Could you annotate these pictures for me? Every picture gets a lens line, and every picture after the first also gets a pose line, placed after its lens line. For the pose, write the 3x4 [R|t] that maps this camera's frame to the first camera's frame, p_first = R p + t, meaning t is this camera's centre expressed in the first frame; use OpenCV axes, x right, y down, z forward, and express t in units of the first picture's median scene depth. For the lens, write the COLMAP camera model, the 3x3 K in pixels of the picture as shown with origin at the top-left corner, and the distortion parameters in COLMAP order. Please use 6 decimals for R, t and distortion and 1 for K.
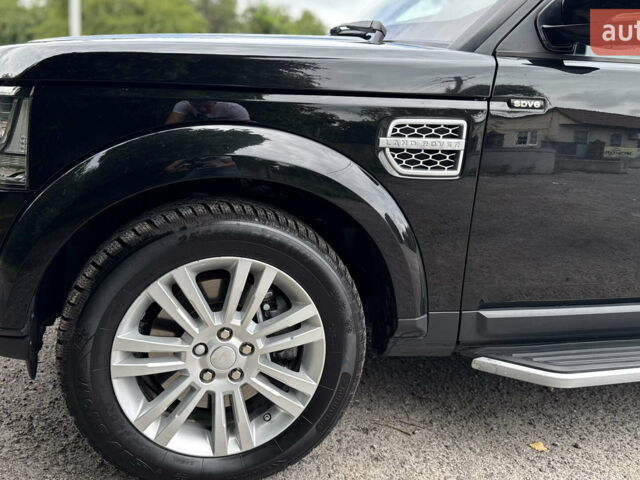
lens RADIAL K [[598.8, 0, 323.2], [0, 598.8, 241.6], [0, 0, 1]] dist [0.178433, -0.361241]
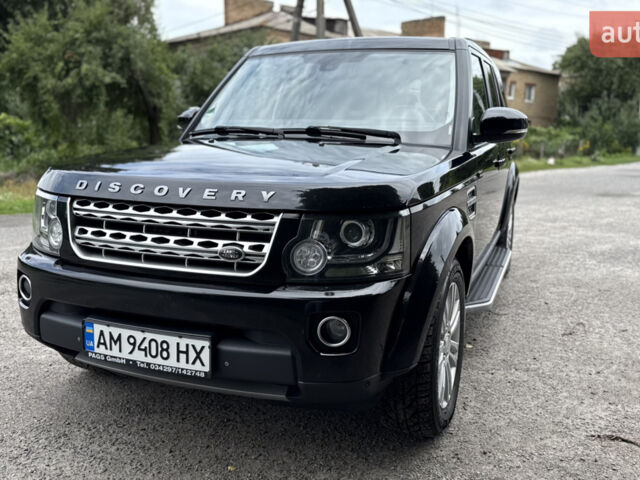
lens RADIAL K [[598.8, 0, 323.2], [0, 598.8, 241.6], [0, 0, 1]] dist [0.178433, -0.361241]
pose [[0.596259, -0.210469, 0.774711, -1.604026], [0.208633, 0.972489, 0.103625, -0.331210], [-0.775208, 0.099843, 0.623766, 0.177433]]
